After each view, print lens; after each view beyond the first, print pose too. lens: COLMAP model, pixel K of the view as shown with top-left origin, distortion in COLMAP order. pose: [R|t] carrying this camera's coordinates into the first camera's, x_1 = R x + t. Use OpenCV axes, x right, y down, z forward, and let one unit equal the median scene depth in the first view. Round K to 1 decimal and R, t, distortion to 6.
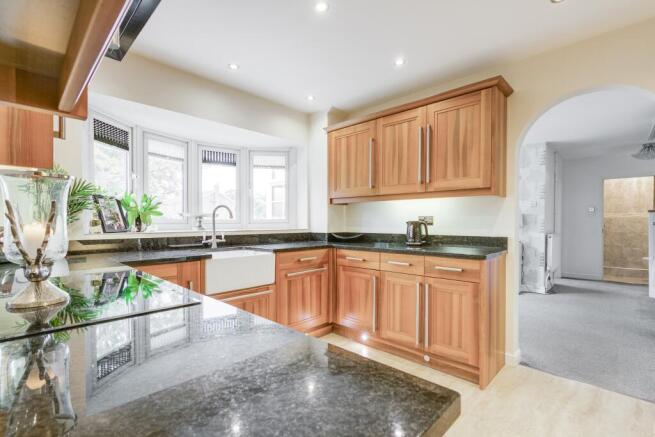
lens RADIAL K [[298.7, 0, 328.6], [0, 298.7, 219.5], [0, 0, 1]] dist [-0.001553, -0.000669]
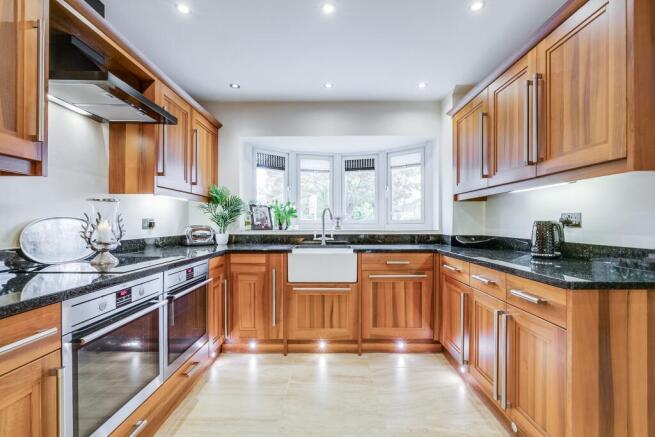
lens RADIAL K [[298.7, 0, 328.6], [0, 298.7, 219.5], [0, 0, 1]] dist [-0.001553, -0.000669]
pose [[0.687593, -0.008694, -0.726044, 0.464038], [0.005825, 0.999962, -0.006457, 0.003414], [0.726073, 0.000211, 0.687617, 0.208425]]
